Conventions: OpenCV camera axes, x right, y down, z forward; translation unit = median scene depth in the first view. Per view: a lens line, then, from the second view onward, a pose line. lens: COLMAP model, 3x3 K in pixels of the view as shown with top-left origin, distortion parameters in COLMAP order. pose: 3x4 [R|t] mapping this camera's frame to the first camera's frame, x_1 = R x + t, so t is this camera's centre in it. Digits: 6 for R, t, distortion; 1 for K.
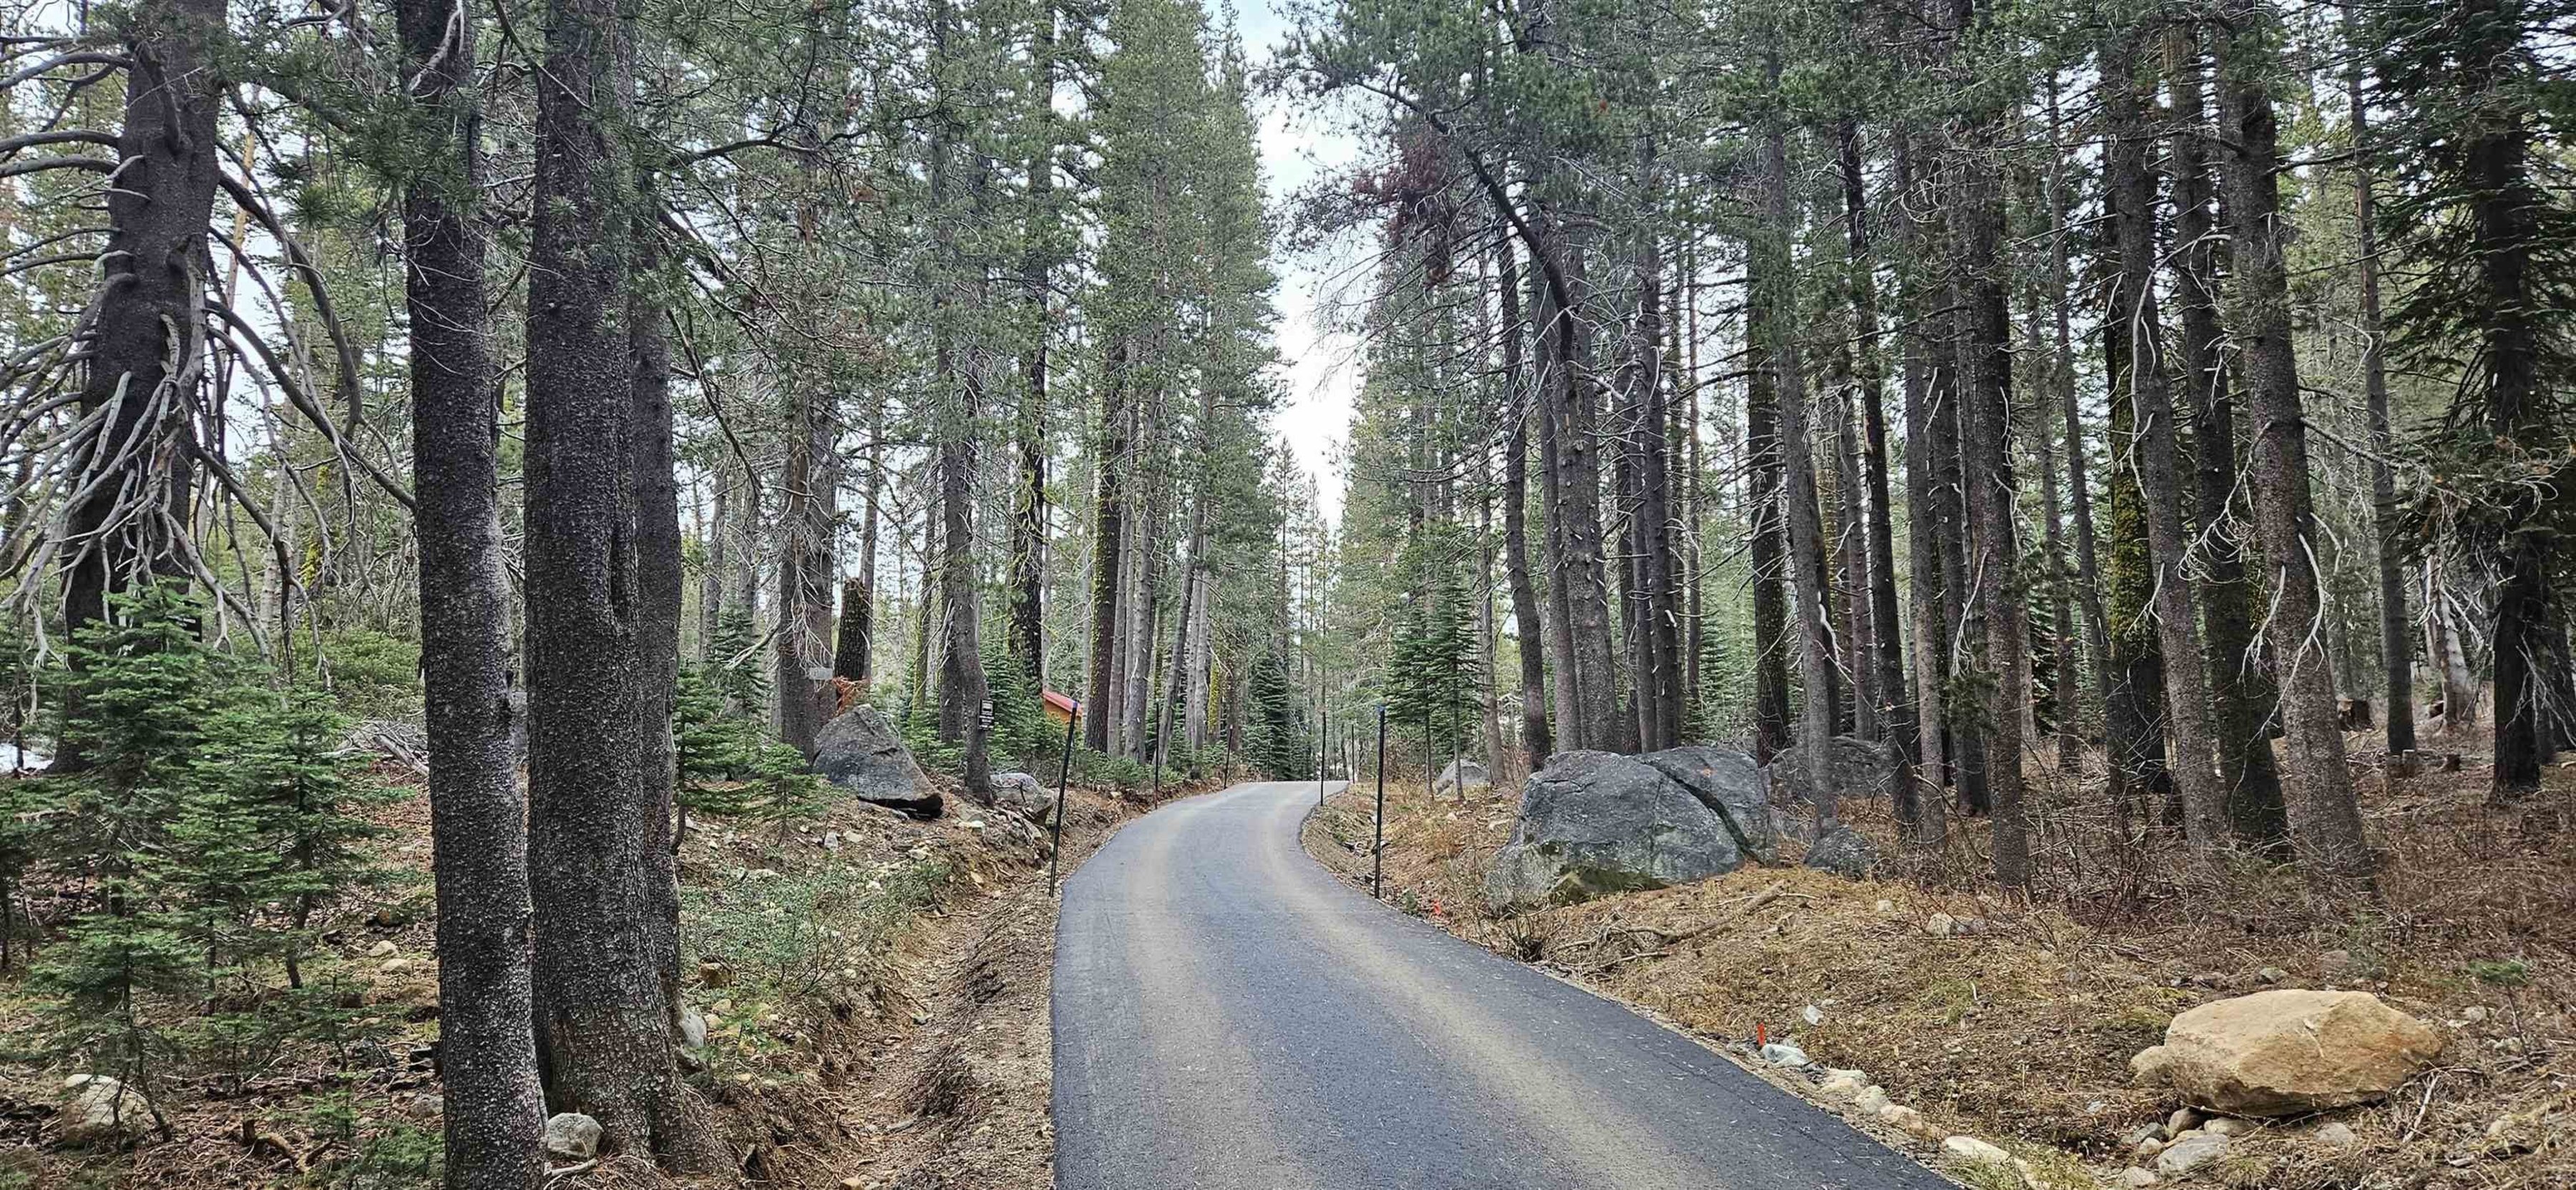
lens RADIAL K [[1799.9, 0, 1288.0], [0, 1799.9, 595.0], [0, 0, 1]] dist [0.089015, -0.001641]
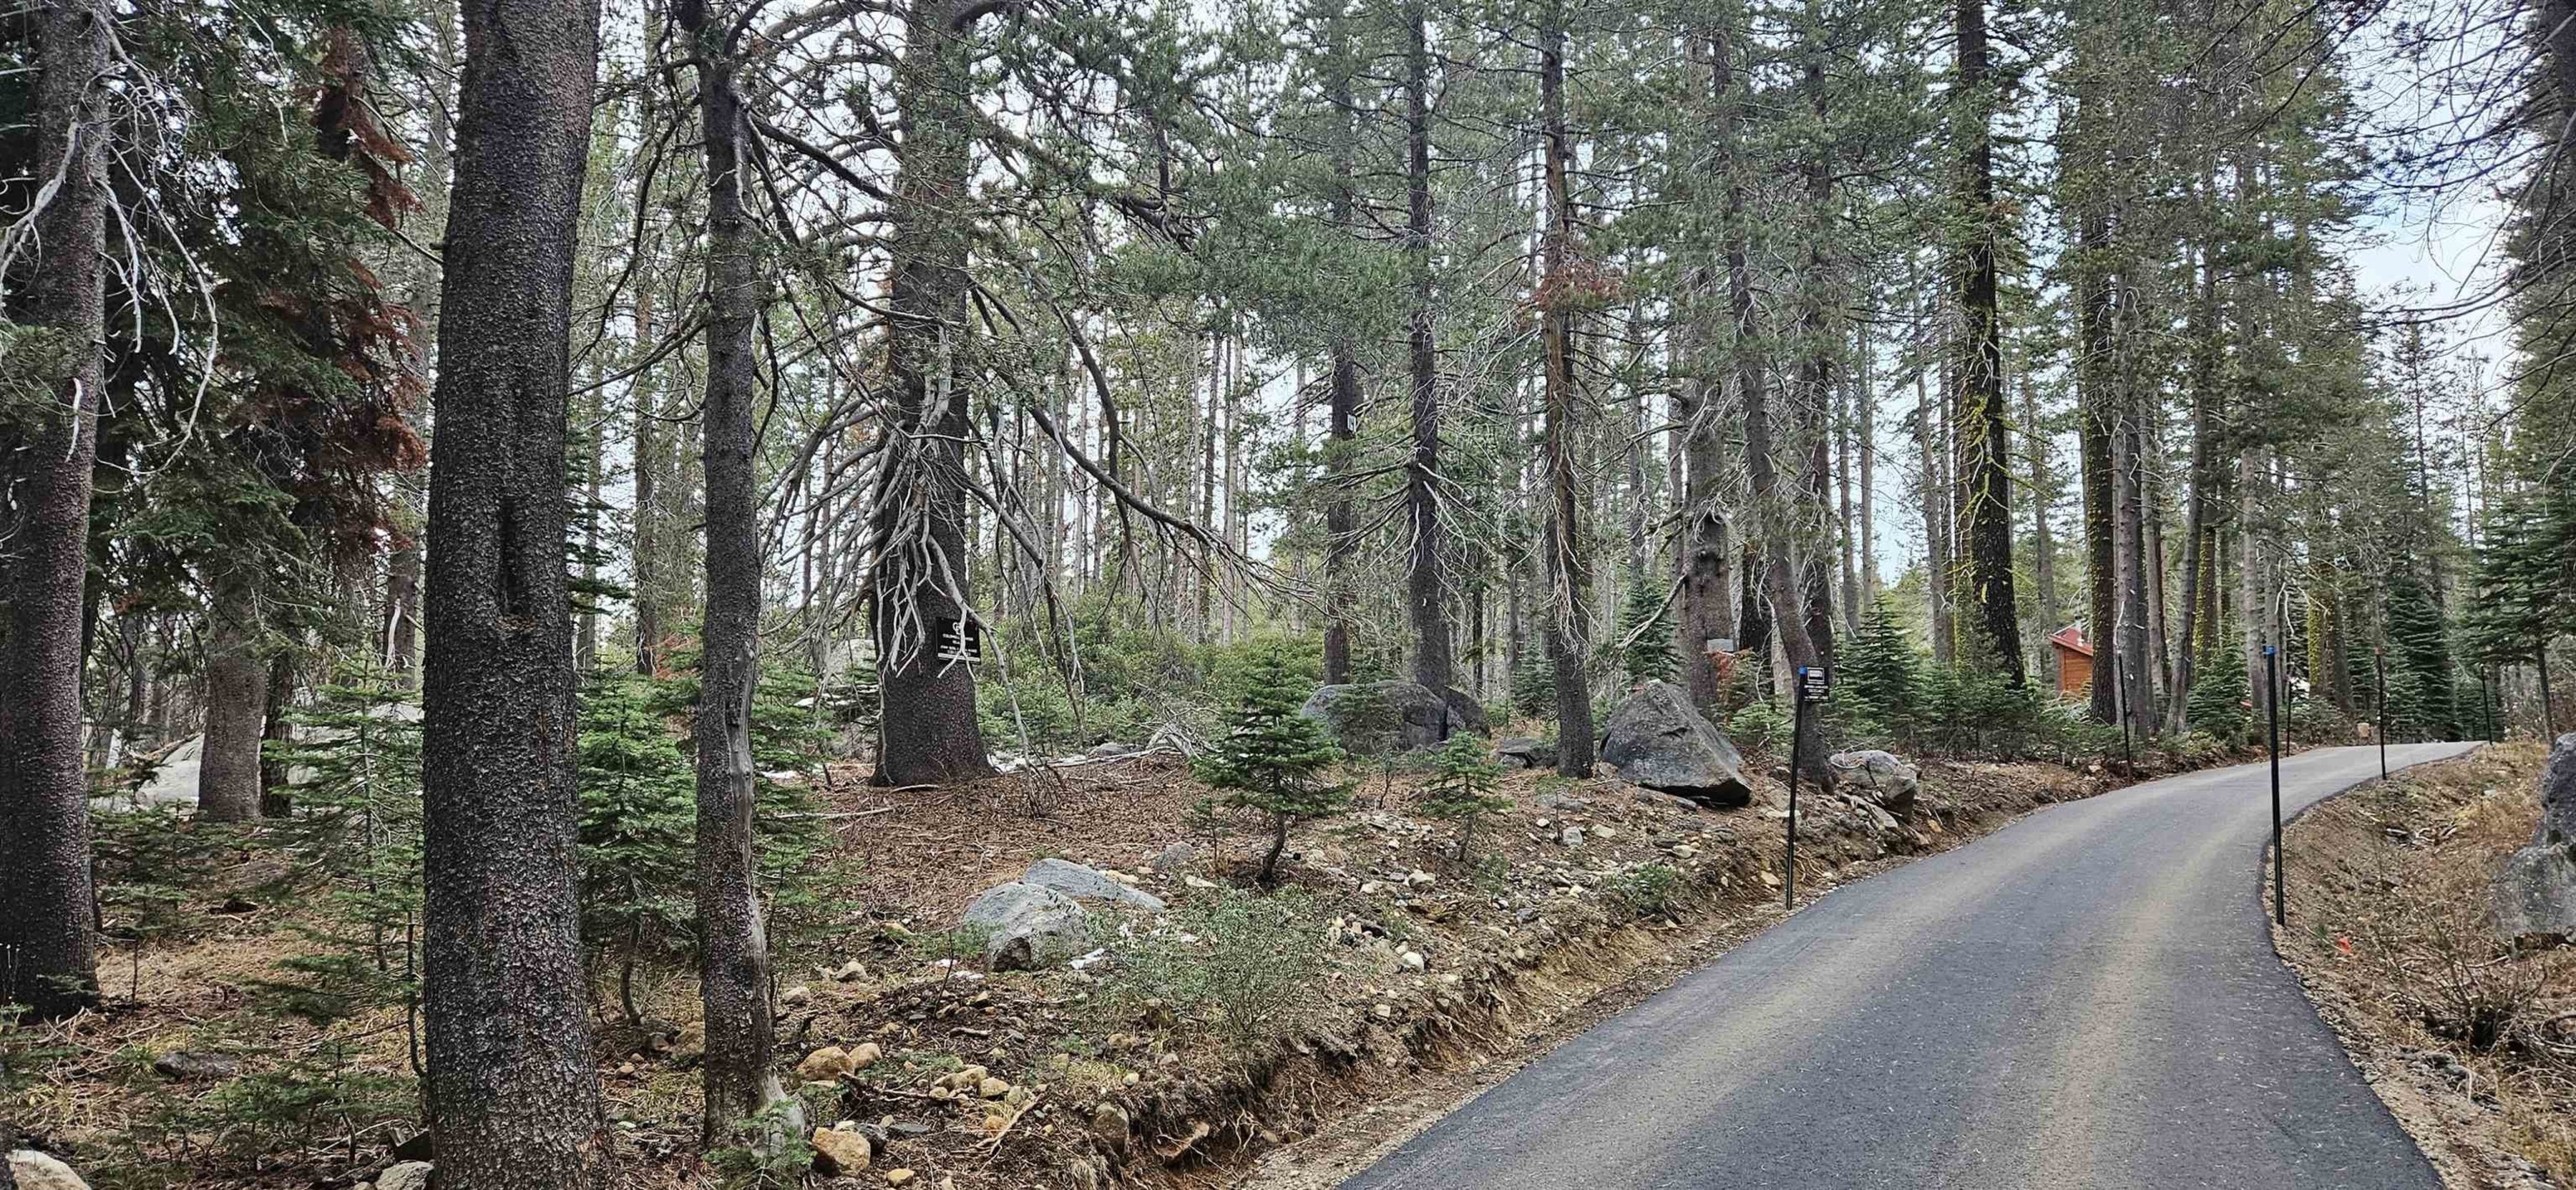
lens RADIAL K [[1799.9, 0, 1288.0], [0, 1799.9, 595.0], [0, 0, 1]] dist [0.089015, -0.001641]
pose [[0.829389, -0.081563, -0.552686, 0.115115], [0.089863, 0.995880, -0.012116, 0.013885], [0.551397, -0.039617, 0.833302, 0.165967]]
